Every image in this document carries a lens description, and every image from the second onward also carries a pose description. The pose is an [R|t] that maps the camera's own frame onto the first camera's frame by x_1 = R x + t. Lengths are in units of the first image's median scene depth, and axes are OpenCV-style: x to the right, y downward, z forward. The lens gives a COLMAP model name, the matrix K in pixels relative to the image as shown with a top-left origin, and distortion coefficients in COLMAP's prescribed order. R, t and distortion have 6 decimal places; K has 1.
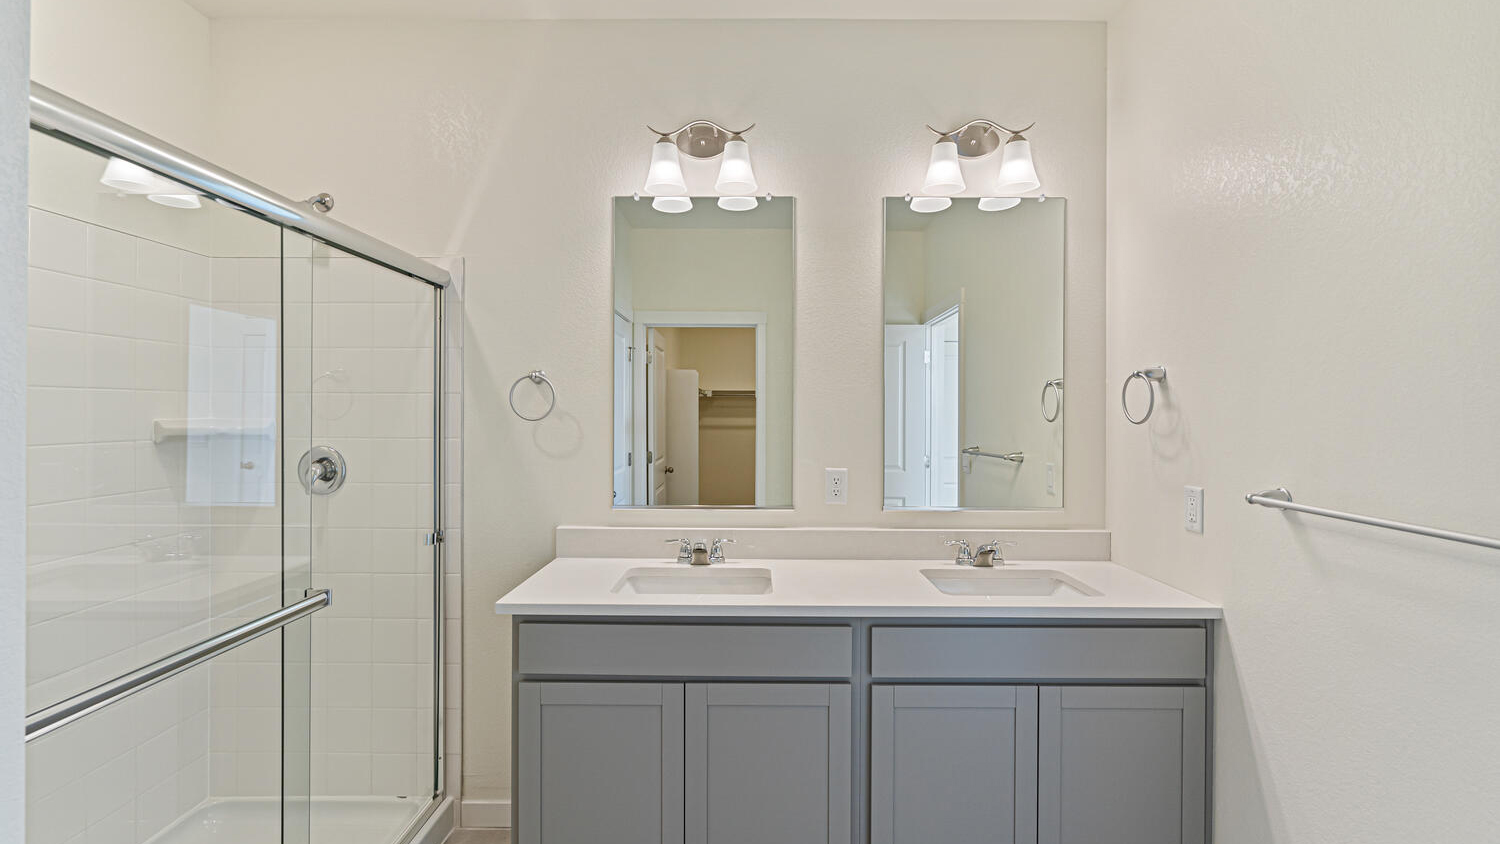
lens RADIAL K [[697.3, 0, 755.1], [0, 697.3, 419.9], [0, 0, 1]] dist [-0.006285, 0.000205]
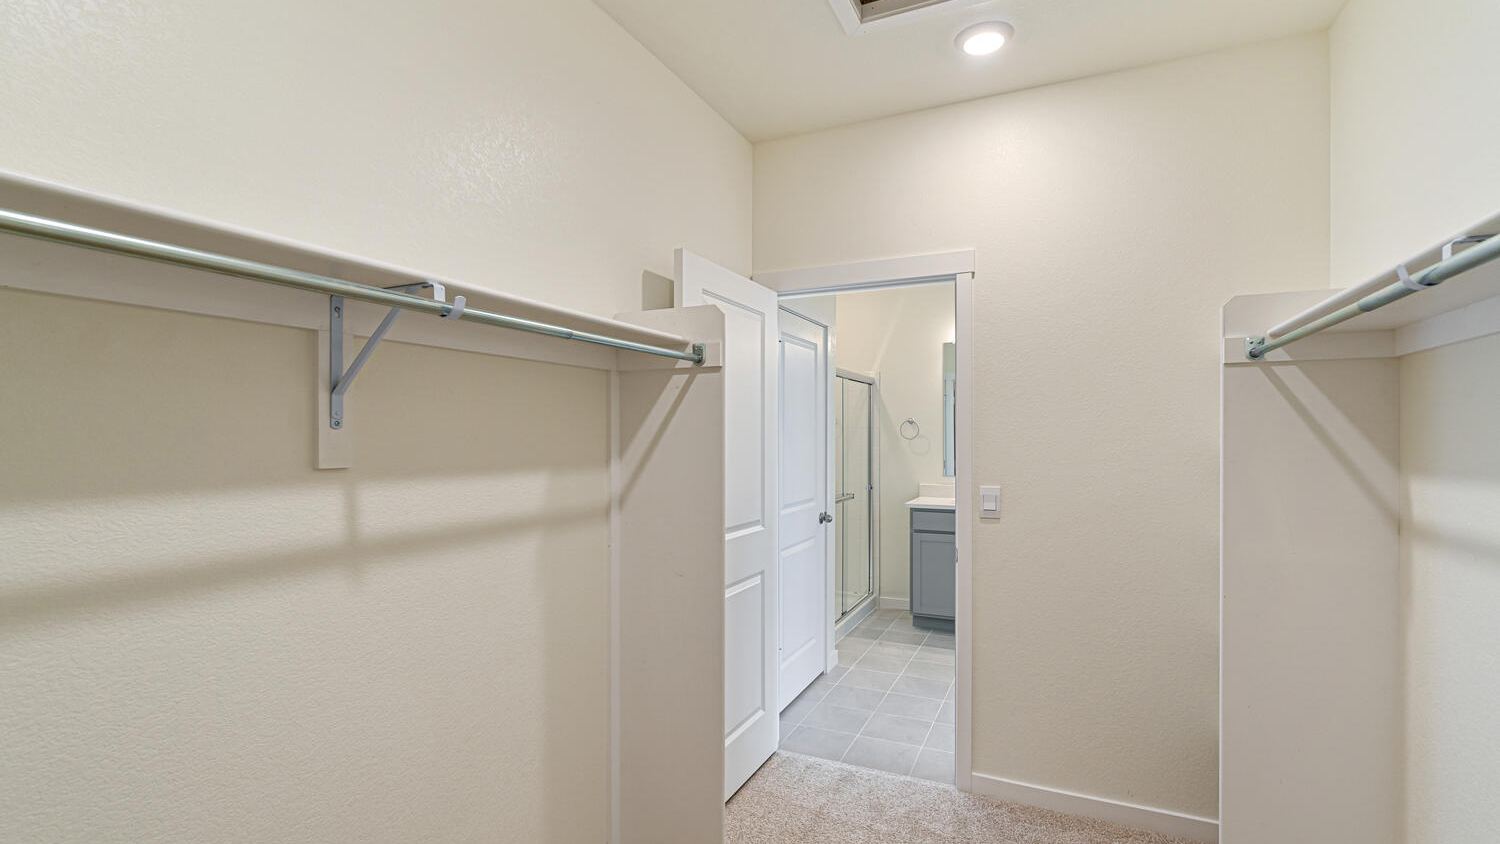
lens RADIAL K [[684.8, 0, 750.5], [0, 684.8, 430.5], [0, 0, 1]] dist [0.000365, 0.000416]
pose [[0.912403, -0.007426, -0.409225, 0.149089], [-0.005953, 0.999489, -0.031411, 0.048866], [0.409249, 0.031095, 0.911893, -1.386179]]
